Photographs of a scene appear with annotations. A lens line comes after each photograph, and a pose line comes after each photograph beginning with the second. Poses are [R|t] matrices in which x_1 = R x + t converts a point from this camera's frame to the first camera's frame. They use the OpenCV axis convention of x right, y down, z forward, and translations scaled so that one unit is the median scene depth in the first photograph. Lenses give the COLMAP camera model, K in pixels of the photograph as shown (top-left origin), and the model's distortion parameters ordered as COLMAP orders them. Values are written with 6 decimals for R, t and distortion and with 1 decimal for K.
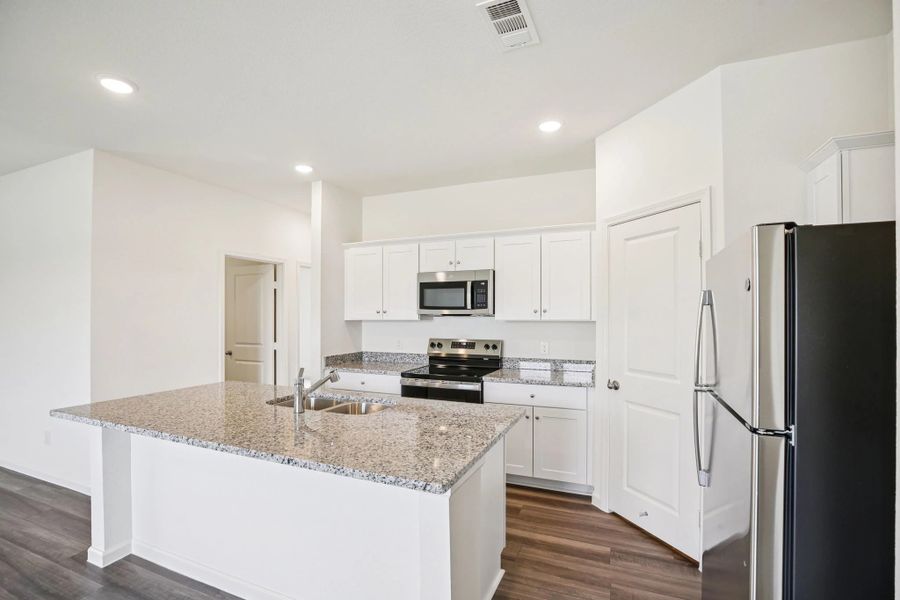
lens RADIAL K [[413.6, 0, 450.5], [0, 413.6, 310.1], [0, 0, 1]] dist [-0.018765, 0.000020]
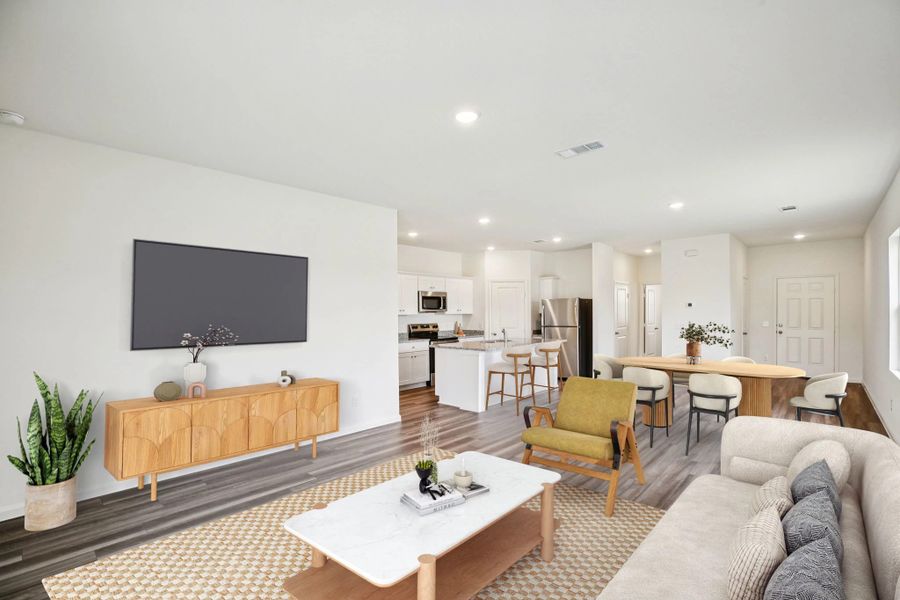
lens RADIAL K [[415.1, 0, 449.7], [0, 415.1, 310.0], [0, 0, 1]] dist [-0.018921, -0.000091]
pose [[0.337356, 0.001367, 0.941376, -2.039597], [-0.003269, 0.999995, -0.000280, 0.001520], [-0.941372, -0.002983, 0.337358, 0.198191]]
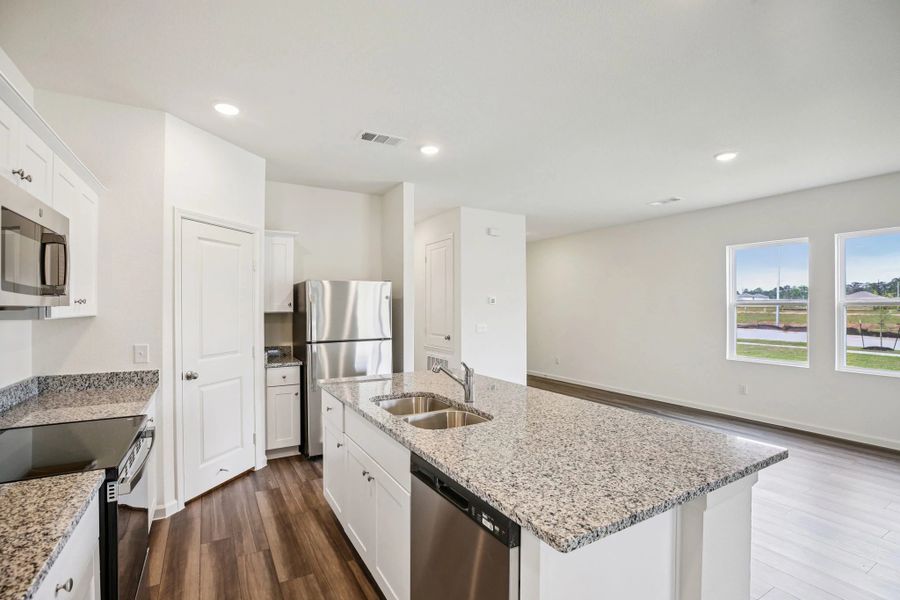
lens RADIAL K [[413.6, 0, 450.5], [0, 413.6, 310.1], [0, 0, 1]] dist [-0.018765, 0.000020]
pose [[-0.791225, -0.002515, 0.611520, -0.562172], [-0.004807, 0.999986, -0.002107, 0.012968], [-0.611506, -0.004607, -0.791226, 1.076028]]
